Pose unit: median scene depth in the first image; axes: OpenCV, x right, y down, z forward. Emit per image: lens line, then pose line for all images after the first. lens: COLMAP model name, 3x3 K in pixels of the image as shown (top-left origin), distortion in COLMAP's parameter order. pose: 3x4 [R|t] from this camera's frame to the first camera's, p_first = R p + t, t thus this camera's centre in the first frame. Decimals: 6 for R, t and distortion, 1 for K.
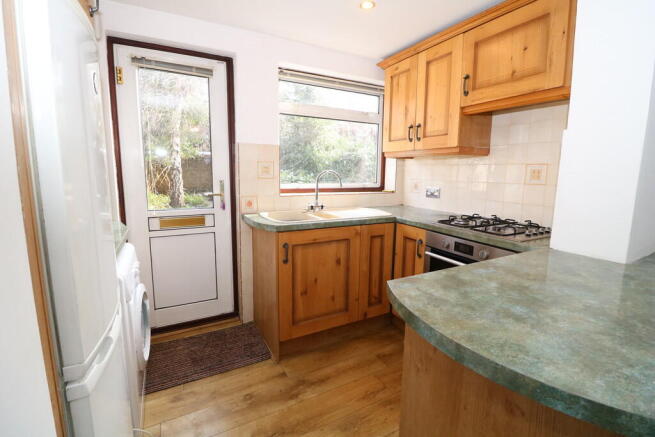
lens RADIAL K [[303.8, 0, 330.7], [0, 303.8, 212.5], [0, 0, 1]] dist [-0.002848, -0.000869]
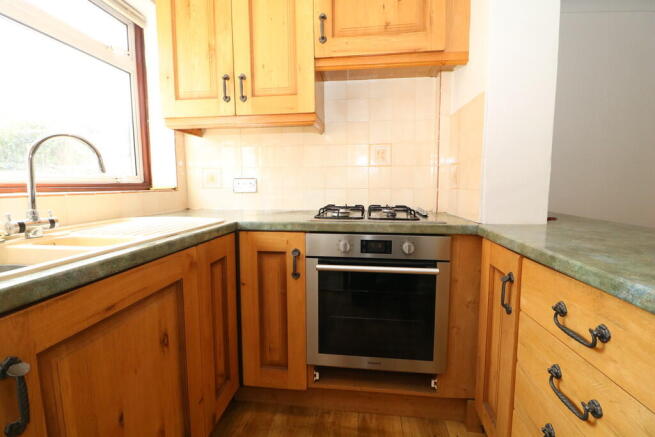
lens RADIAL K [[303.8, 0, 330.7], [0, 303.8, 212.5], [0, 0, 1]] dist [-0.002848, -0.000869]
pose [[0.574129, -0.094681, 0.813272, -0.180906], [0.126132, 0.991662, 0.026406, 0.005130], [-0.808991, 0.087419, 0.581284, 0.603973]]
